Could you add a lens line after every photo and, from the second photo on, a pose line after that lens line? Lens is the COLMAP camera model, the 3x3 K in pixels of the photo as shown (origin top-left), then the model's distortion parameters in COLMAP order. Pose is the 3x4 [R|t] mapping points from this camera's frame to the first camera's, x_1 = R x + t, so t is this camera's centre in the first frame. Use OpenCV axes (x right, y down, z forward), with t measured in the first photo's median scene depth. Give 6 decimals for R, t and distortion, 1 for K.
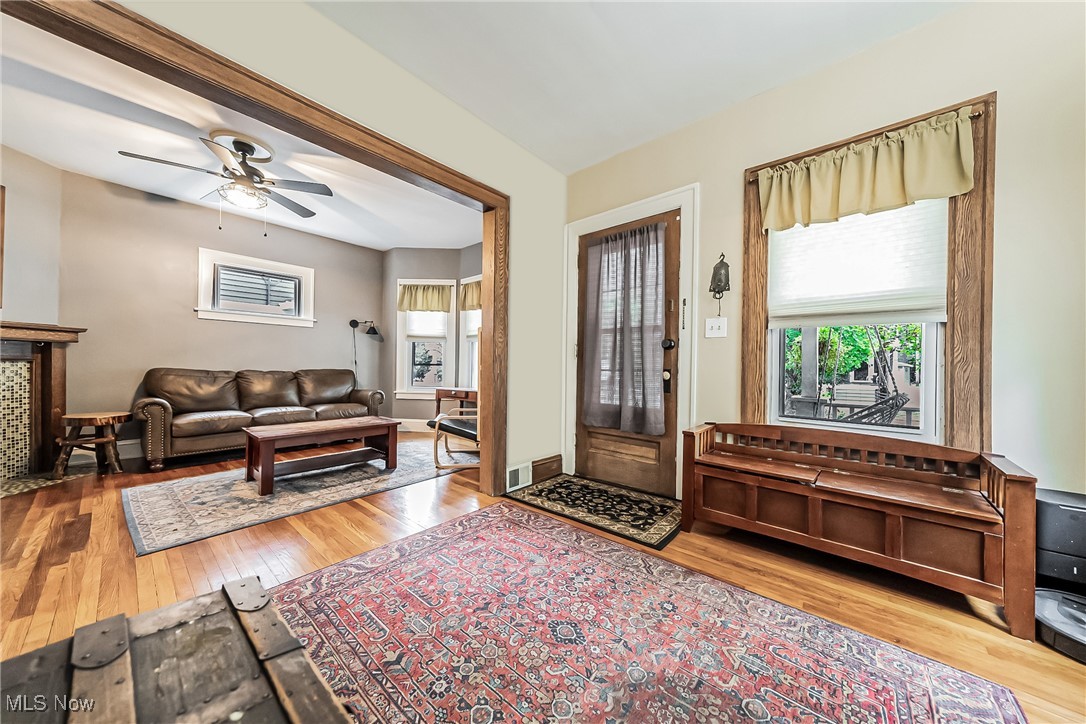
lens RADIAL K [[363.4, 0, 540.8], [0, 363.4, 364.1], [0, 0, 1]] dist [0.008051, 0.000032]
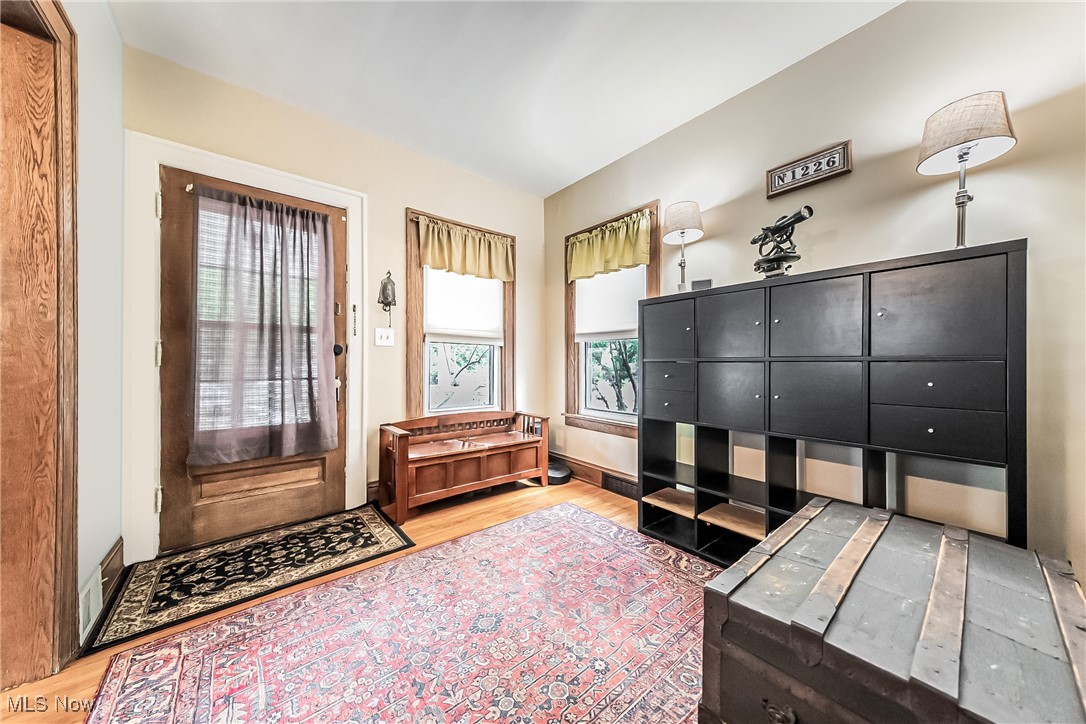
lens RADIAL K [[363.4, 0, 540.8], [0, 363.4, 364.1], [0, 0, 1]] dist [0.008051, 0.000032]
pose [[0.170682, -0.015376, 0.985206, -0.525854], [-0.002682, 0.999867, 0.016070, -0.038038], [-0.985323, -0.005385, 0.170618, 0.349327]]
